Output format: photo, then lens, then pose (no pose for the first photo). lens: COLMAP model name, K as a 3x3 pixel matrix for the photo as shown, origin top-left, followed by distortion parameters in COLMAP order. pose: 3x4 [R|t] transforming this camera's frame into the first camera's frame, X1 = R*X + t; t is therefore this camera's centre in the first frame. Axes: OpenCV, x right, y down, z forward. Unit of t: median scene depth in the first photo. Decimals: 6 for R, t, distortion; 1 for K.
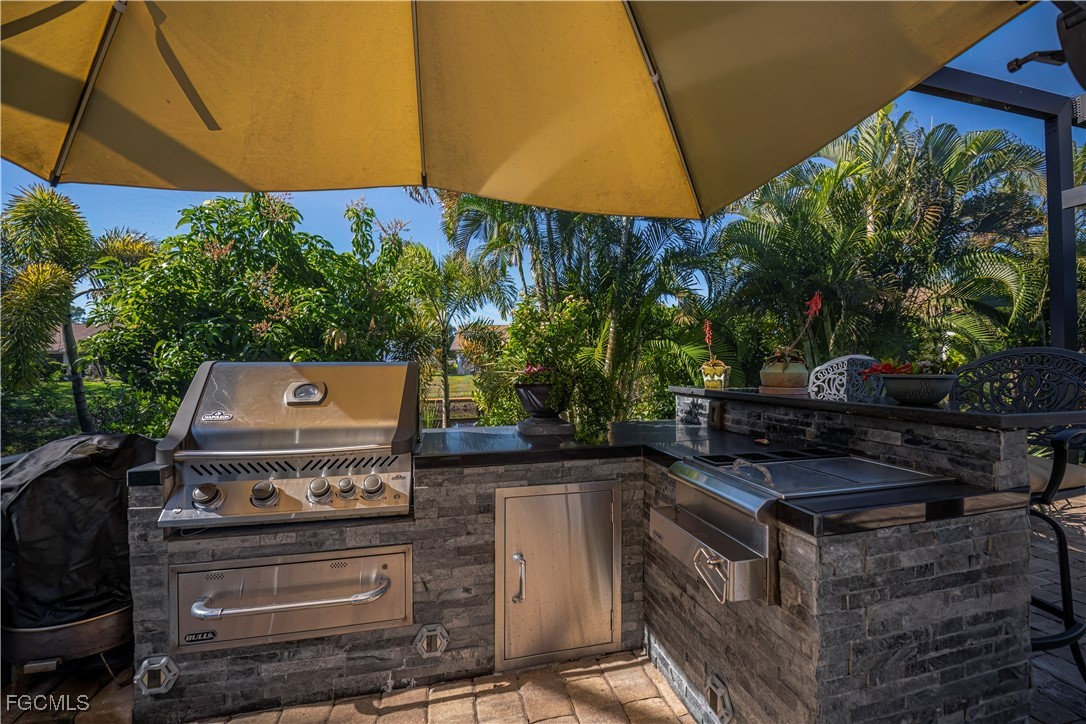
lens RADIAL K [[431.1, 0, 543.0], [0, 431.1, 362.0], [0, 0, 1]] dist [-0.019906, -0.000184]
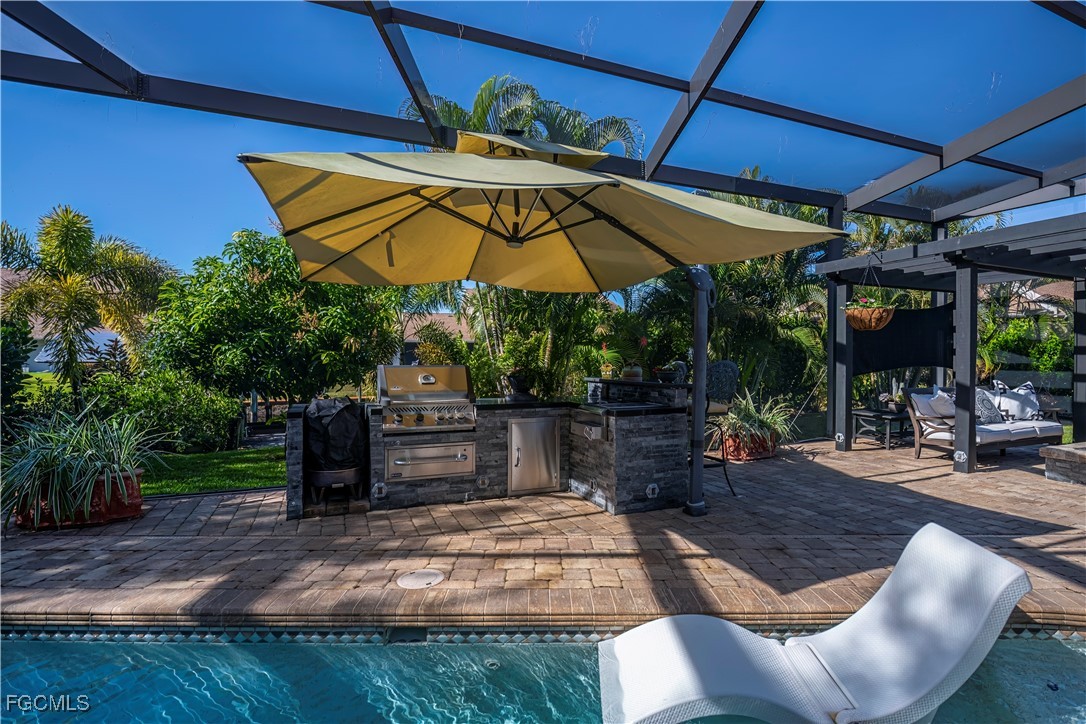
lens RADIAL K [[534.1, 0, 543.0], [0, 534.1, 362.0], [0, 0, 1]] dist [-0.000332, -0.000003]
pose [[0.986753, 0.004947, 0.162157, -0.419998], [-0.007234, 0.999882, 0.013518, -0.065175], [-0.162071, -0.014512, 0.986672, -2.032705]]
